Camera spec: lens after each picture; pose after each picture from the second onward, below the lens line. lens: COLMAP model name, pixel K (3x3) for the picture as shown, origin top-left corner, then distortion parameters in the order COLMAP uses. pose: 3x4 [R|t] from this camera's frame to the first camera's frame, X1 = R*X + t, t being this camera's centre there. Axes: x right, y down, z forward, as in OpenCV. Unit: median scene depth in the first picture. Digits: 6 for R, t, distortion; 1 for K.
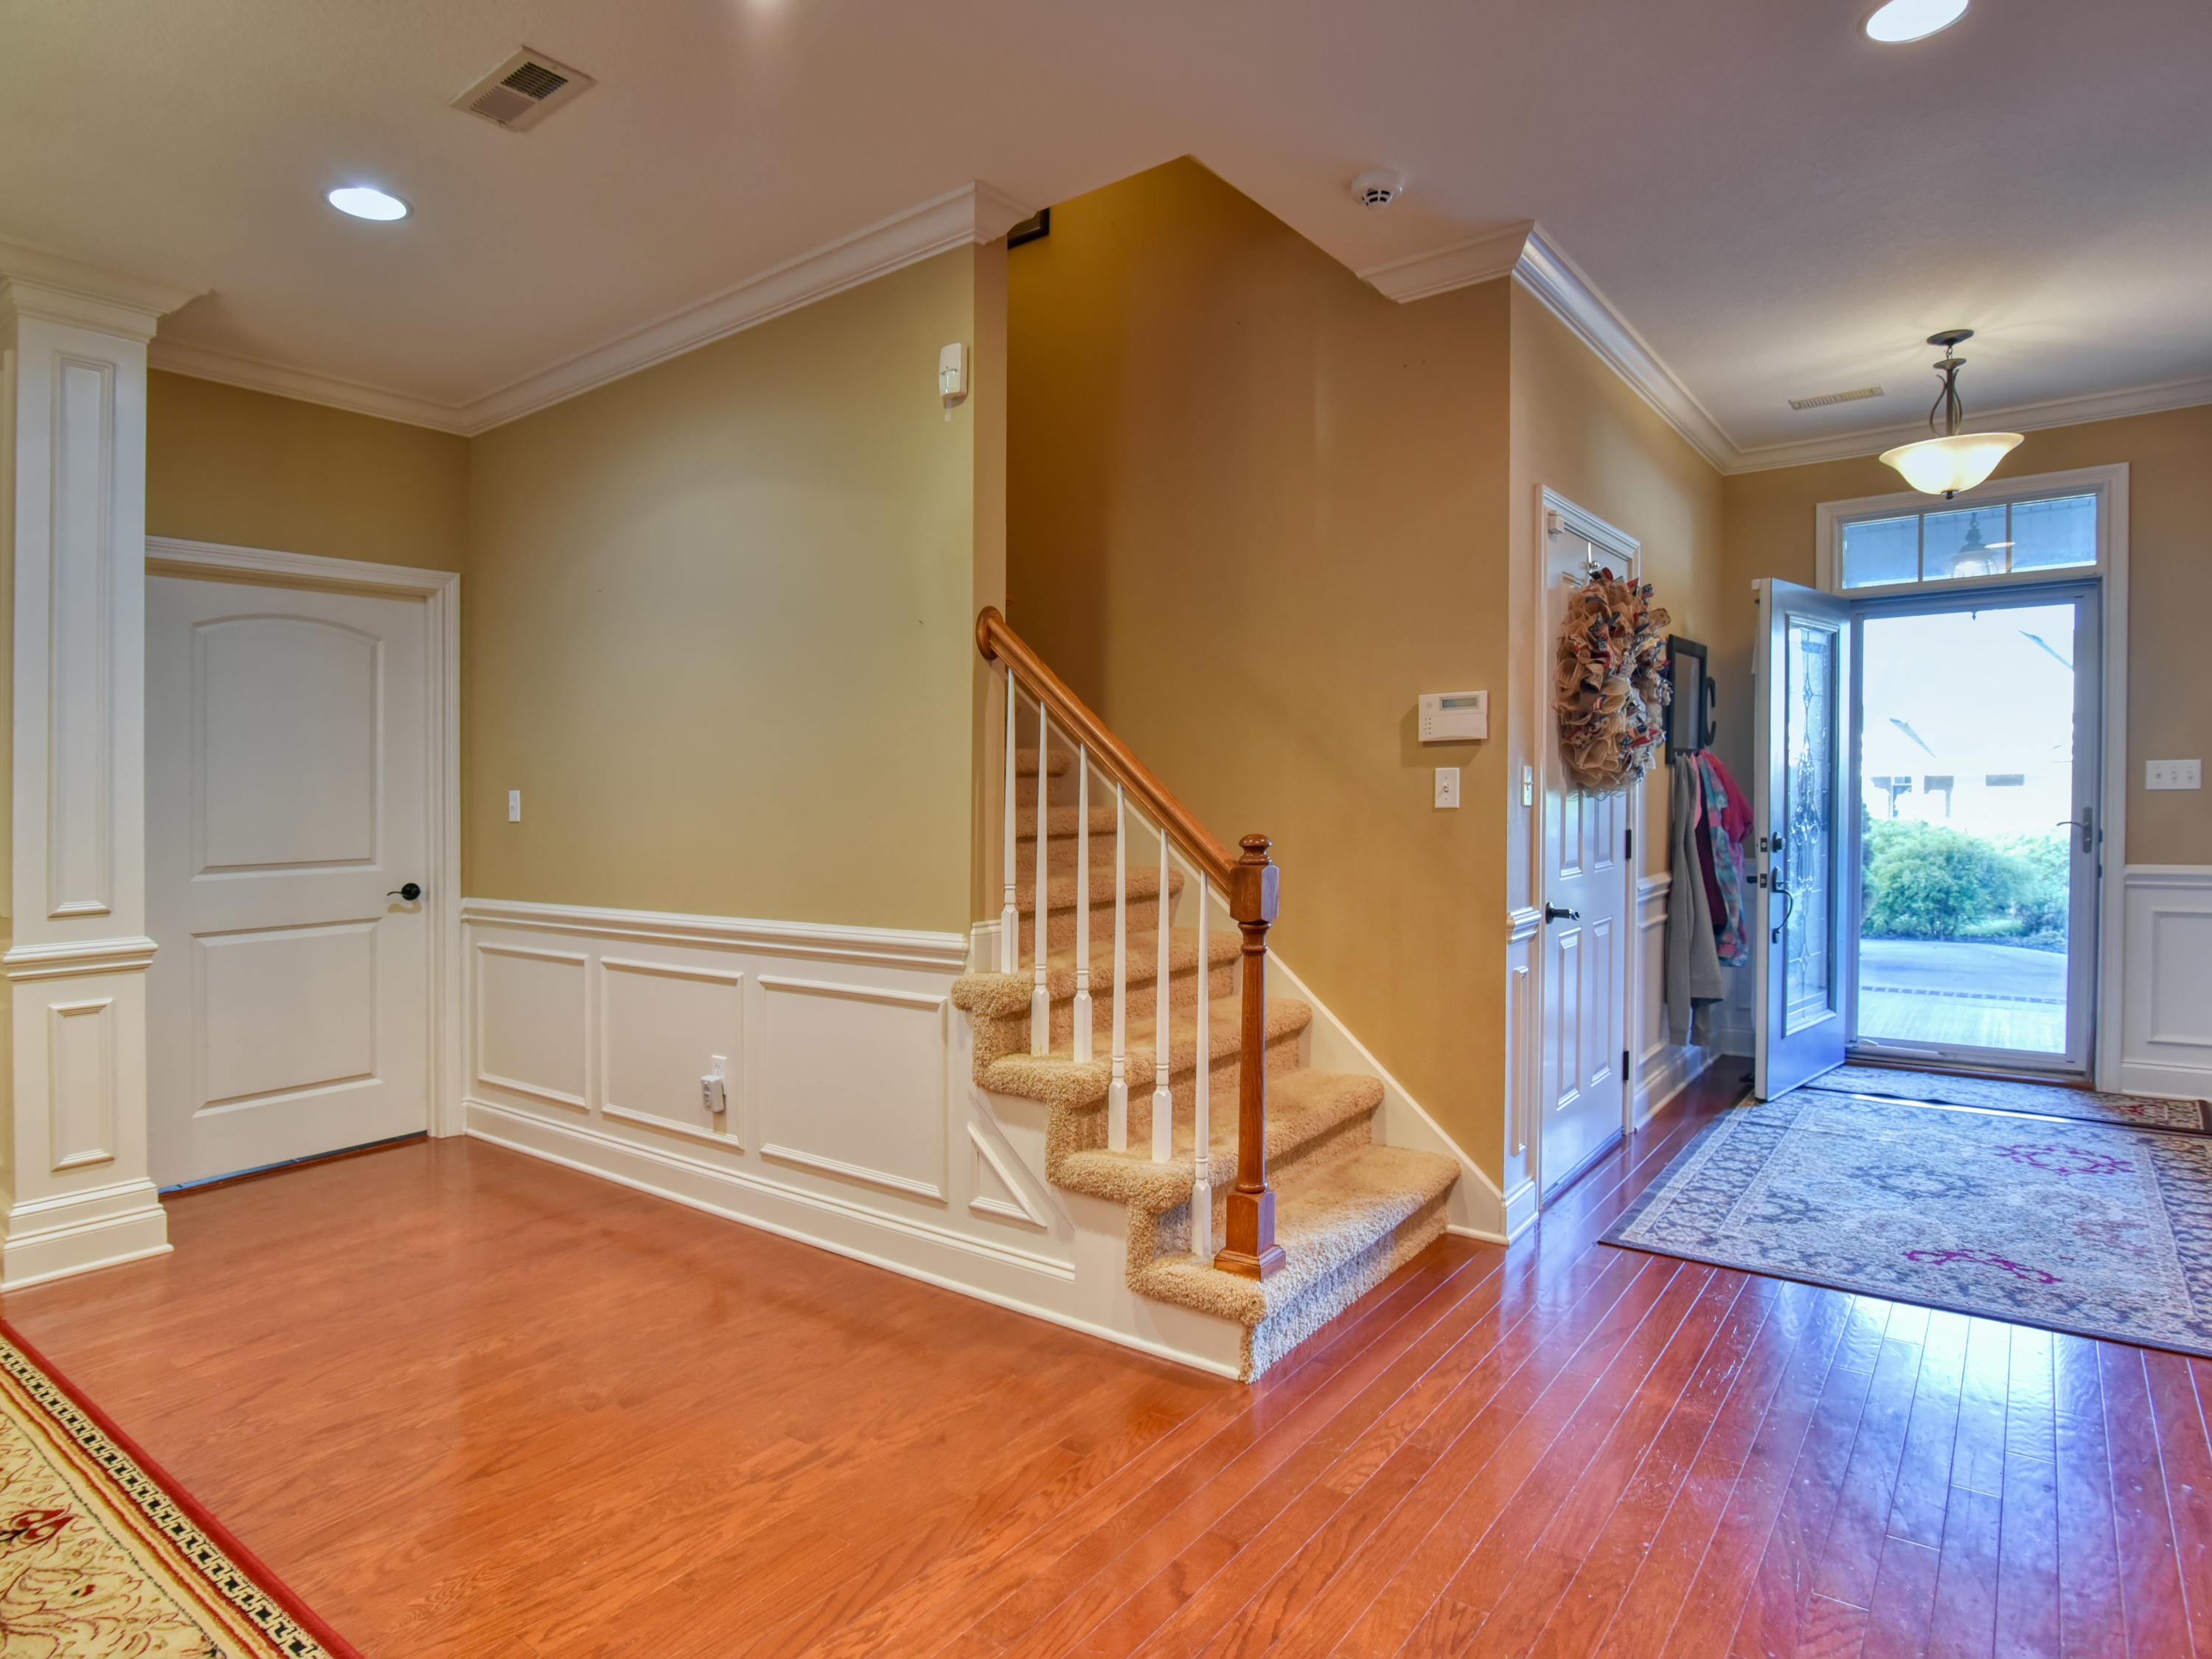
lens RADIAL K [[1250.5, 0, 1095.3], [0, 1250.5, 789.8], [0, 0, 1]] dist [-0.024203, -0.001912]
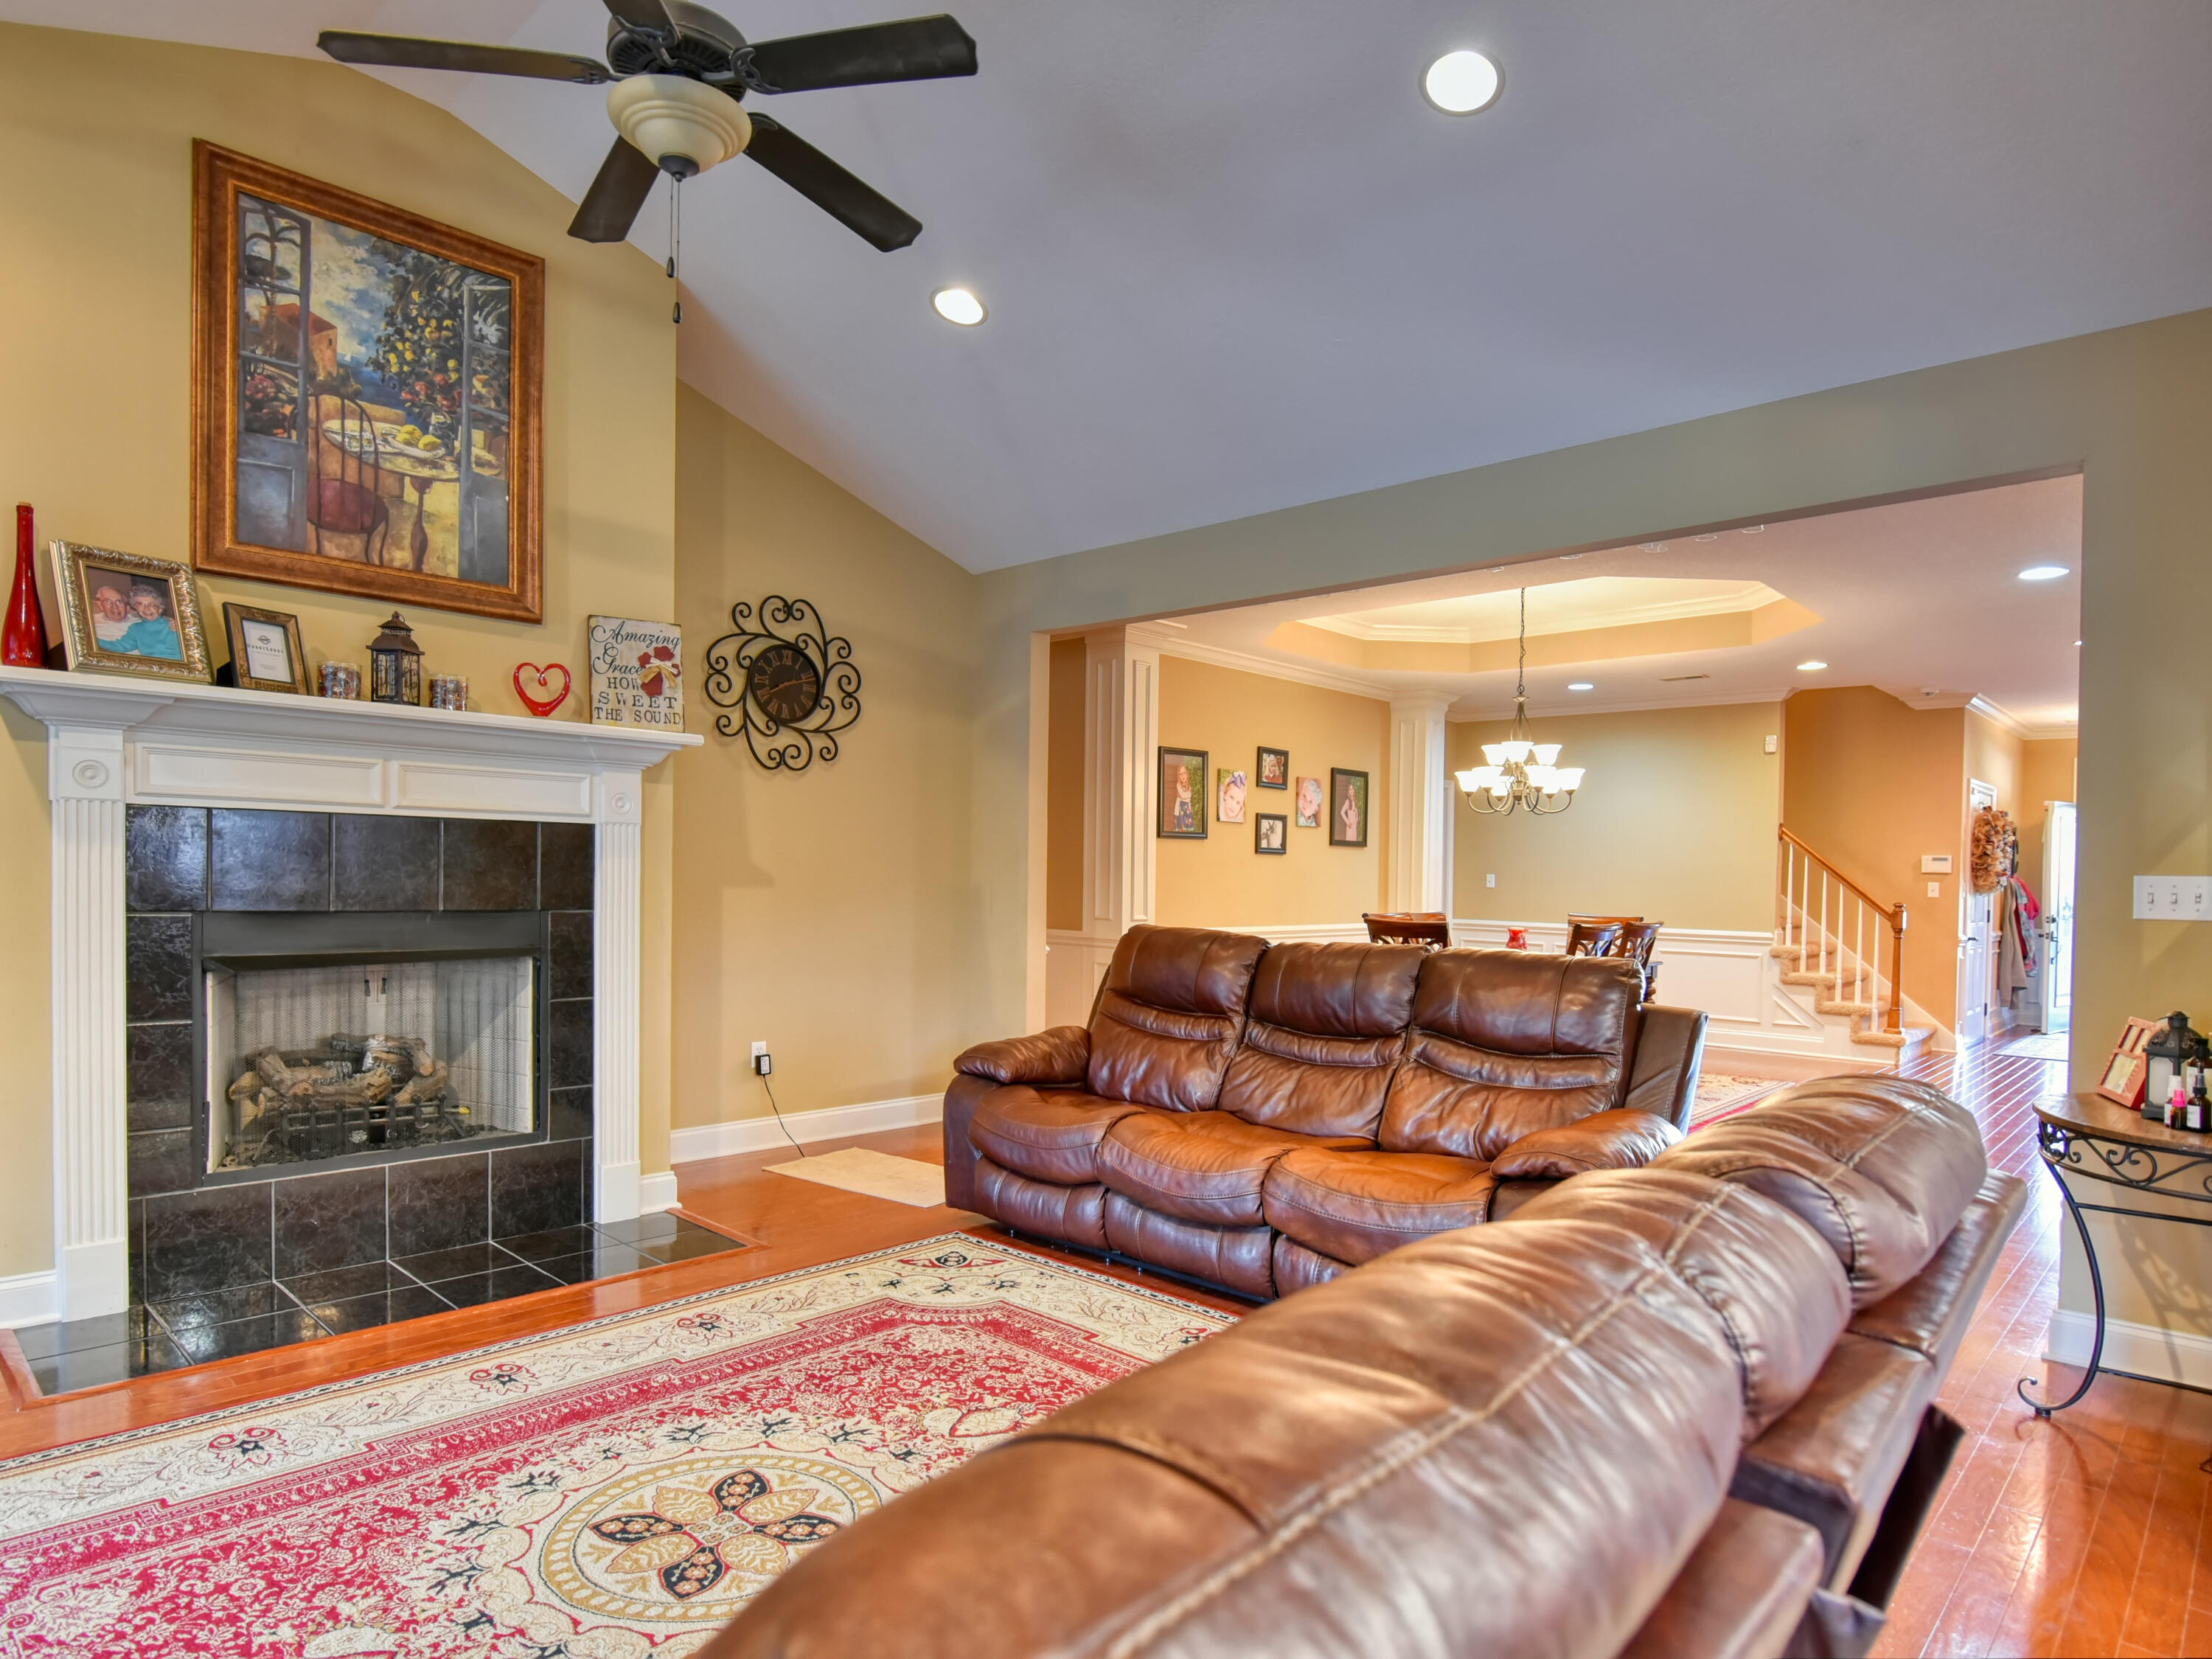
lens RADIAL K [[1250.5, 0, 1101.8], [0, 1250.5, 850.1], [0, 0, 1]] dist [-0.024203, -0.001912]
pose [[0.991678, 0.033945, -0.124191, -1.137461], [-0.036281, 0.999204, -0.016604, 0.021682], [0.123528, 0.020971, 0.992119, -1.830013]]
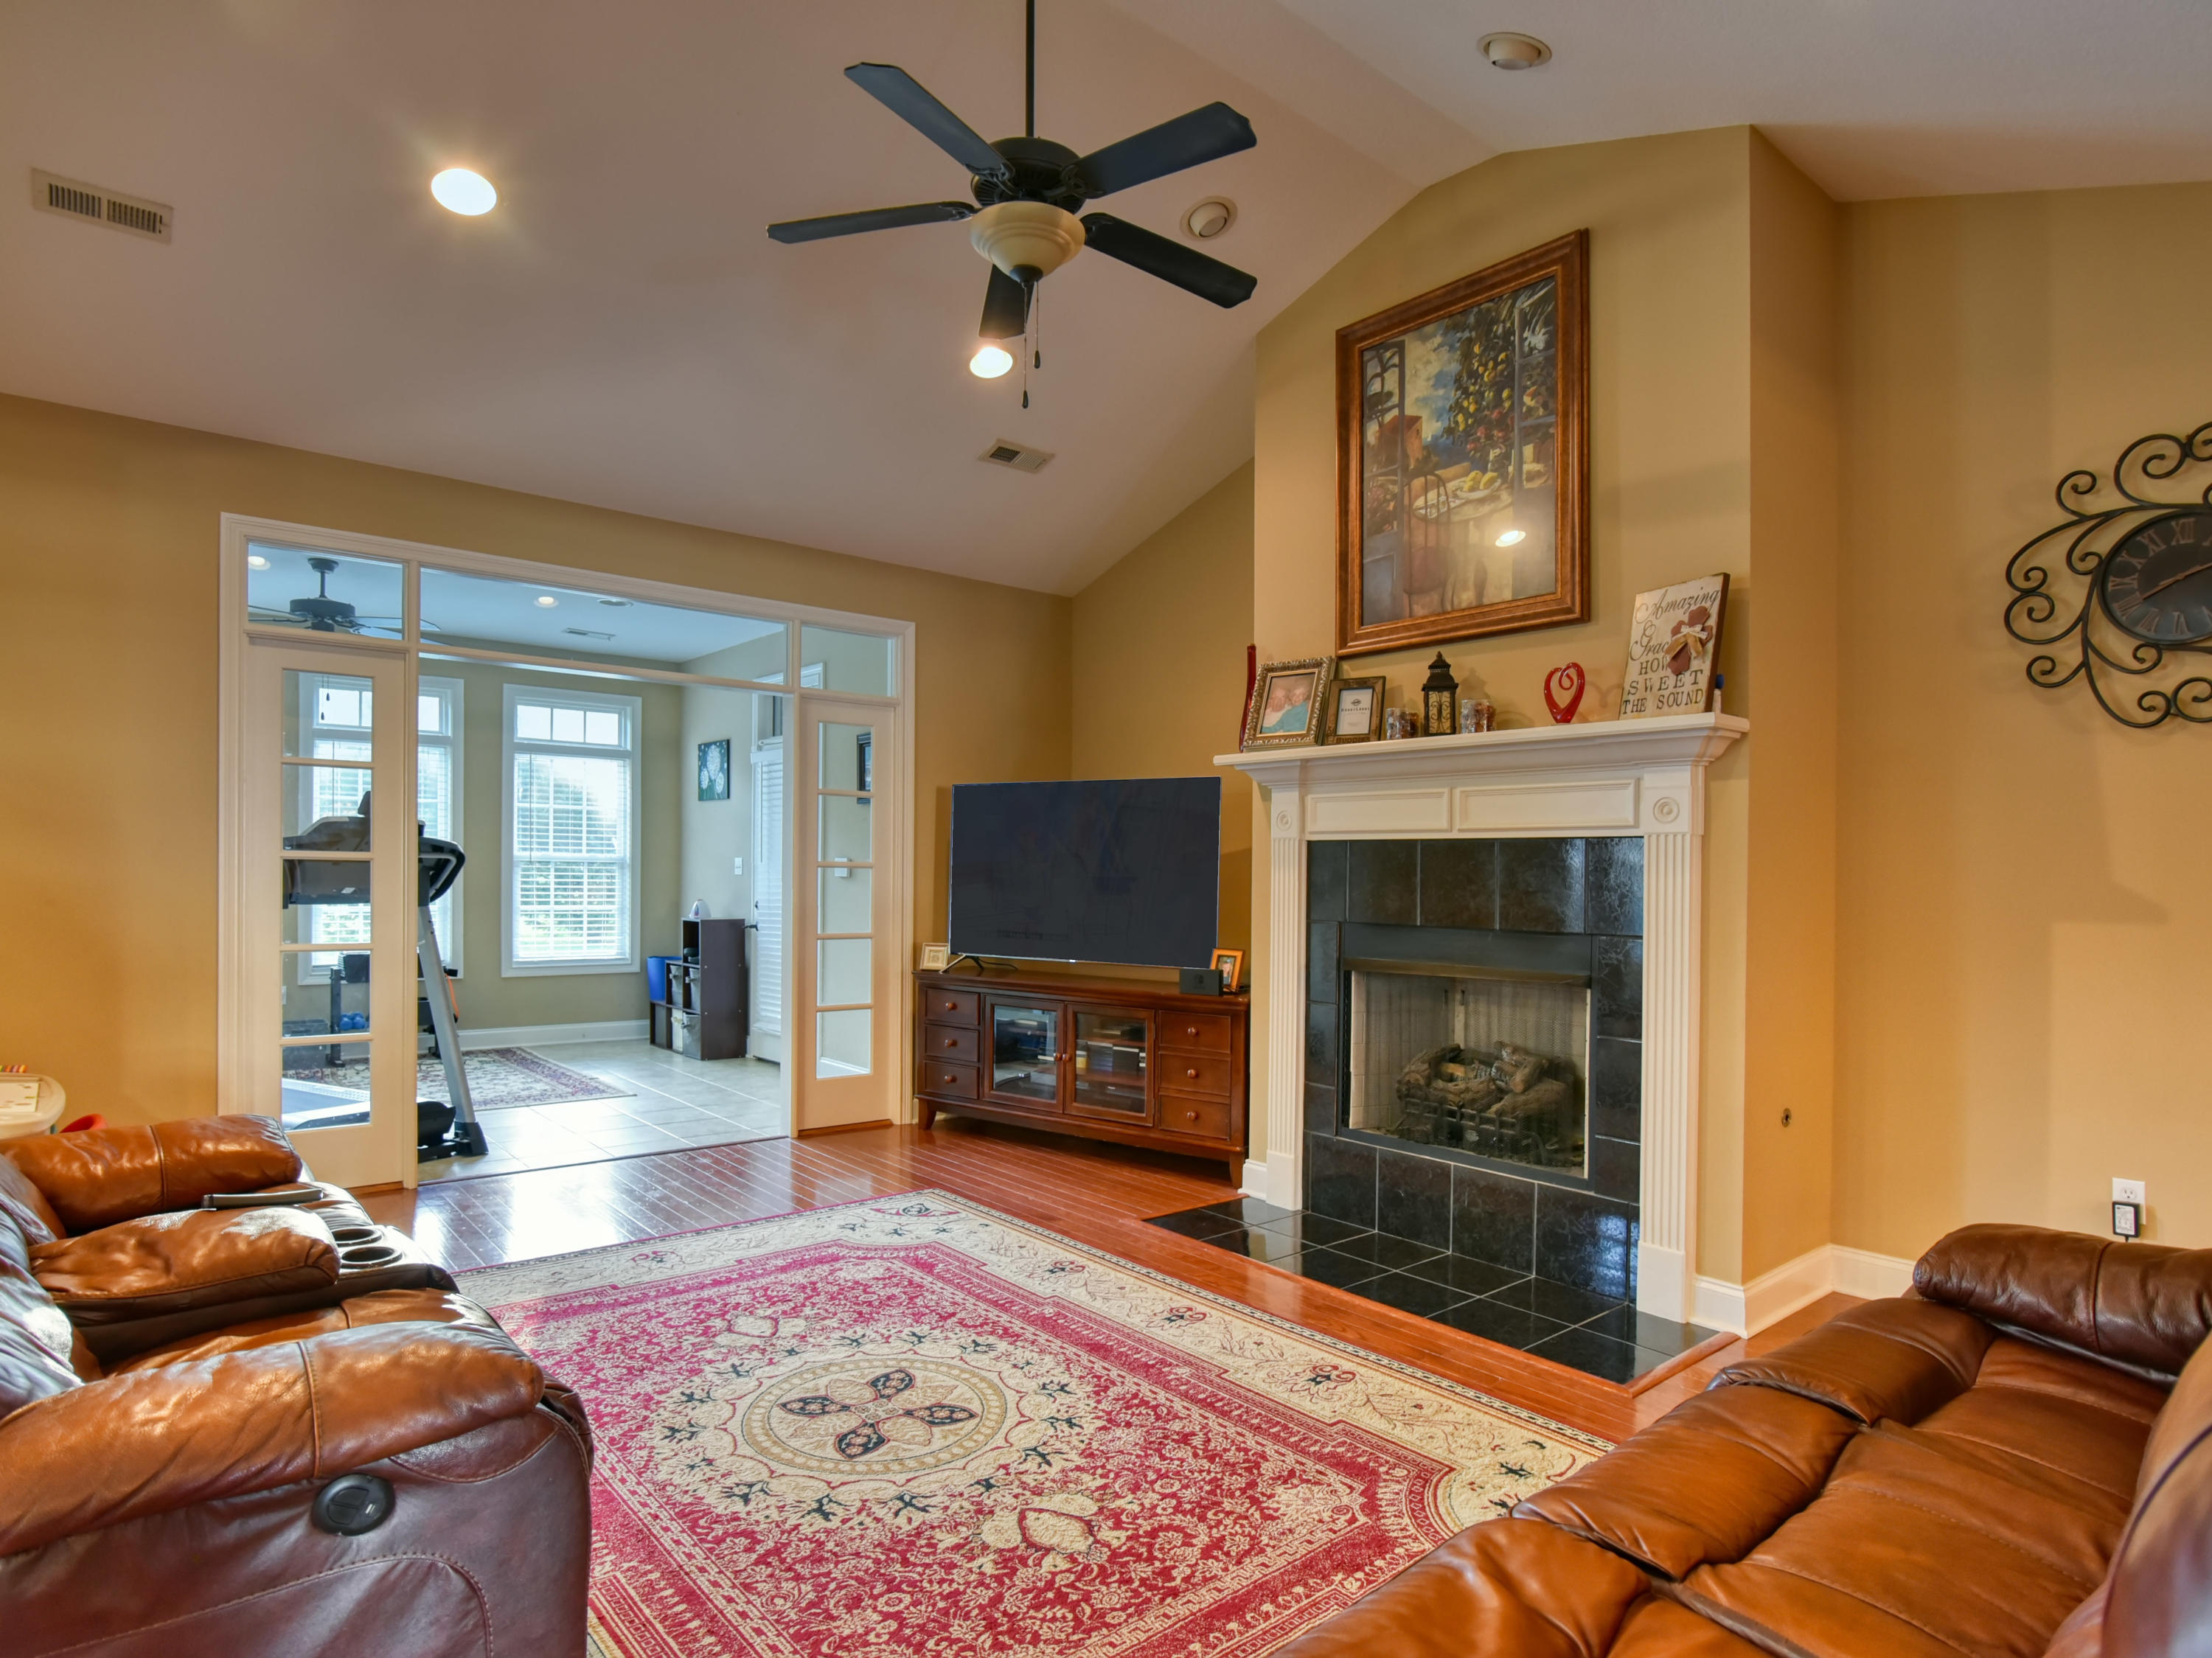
lens RADIAL K [[1250.4, 0, 1080.1], [0, 1250.4, 854.5], [0, 0, 1]] dist [-0.024203, -0.001912]
pose [[-0.247071, -0.002081, -0.968995, -0.635878], [-0.011478, 0.999934, 0.000779, 0.013424], [0.968929, 0.011314, -0.247079, -0.831960]]
